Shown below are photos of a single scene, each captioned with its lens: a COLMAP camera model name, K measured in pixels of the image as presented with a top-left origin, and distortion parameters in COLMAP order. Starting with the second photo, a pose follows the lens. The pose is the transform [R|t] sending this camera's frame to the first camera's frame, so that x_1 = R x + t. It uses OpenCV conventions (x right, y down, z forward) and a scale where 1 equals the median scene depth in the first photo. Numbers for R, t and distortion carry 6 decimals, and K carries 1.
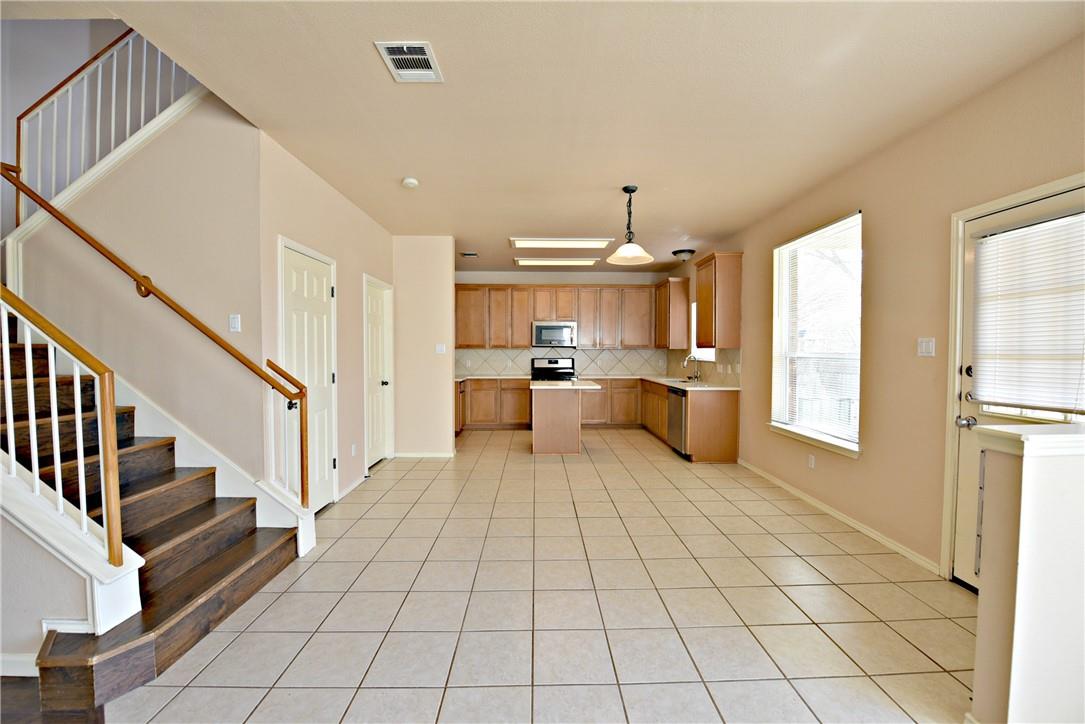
lens RADIAL K [[443.5, 0, 541.2], [0, 443.5, 359.9], [0, 0, 1]] dist [-0.011963, -0.002615]
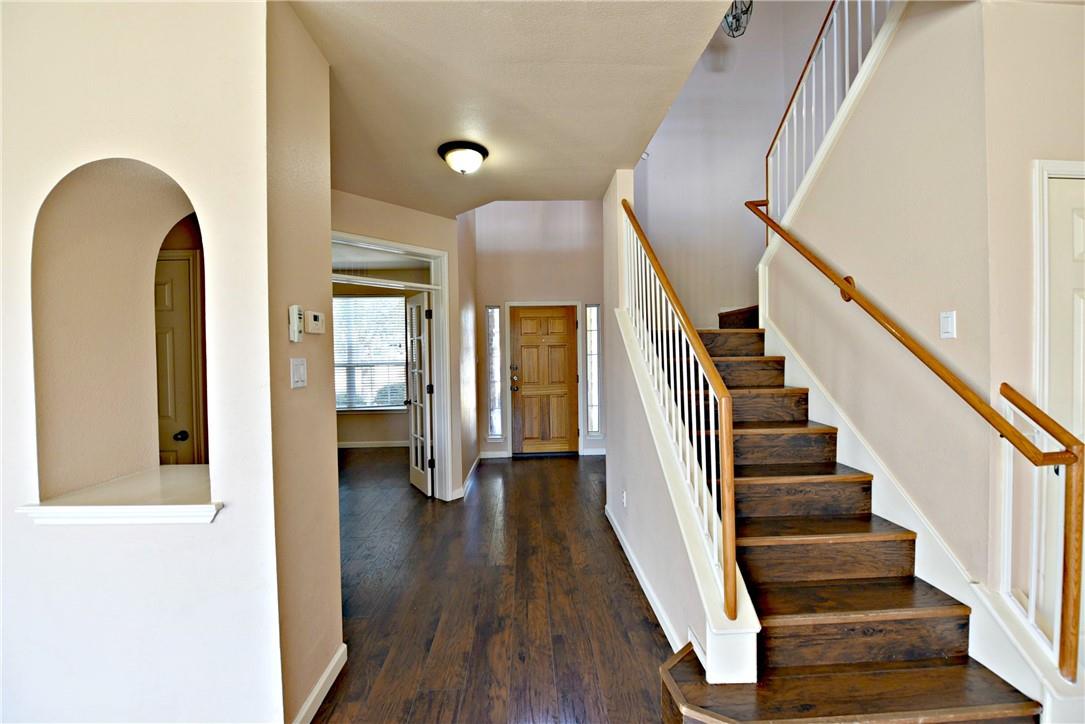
lens RADIAL K [[443.5, 0, 548.6], [0, 443.5, 360.8], [0, 0, 1]] dist [-0.011963, -0.002615]
pose [[0.032198, 0.011187, -0.999419, -0.066160], [-0.005814, 0.999923, 0.011005, -0.034805], [0.999465, 0.005456, 0.032260, 0.394338]]
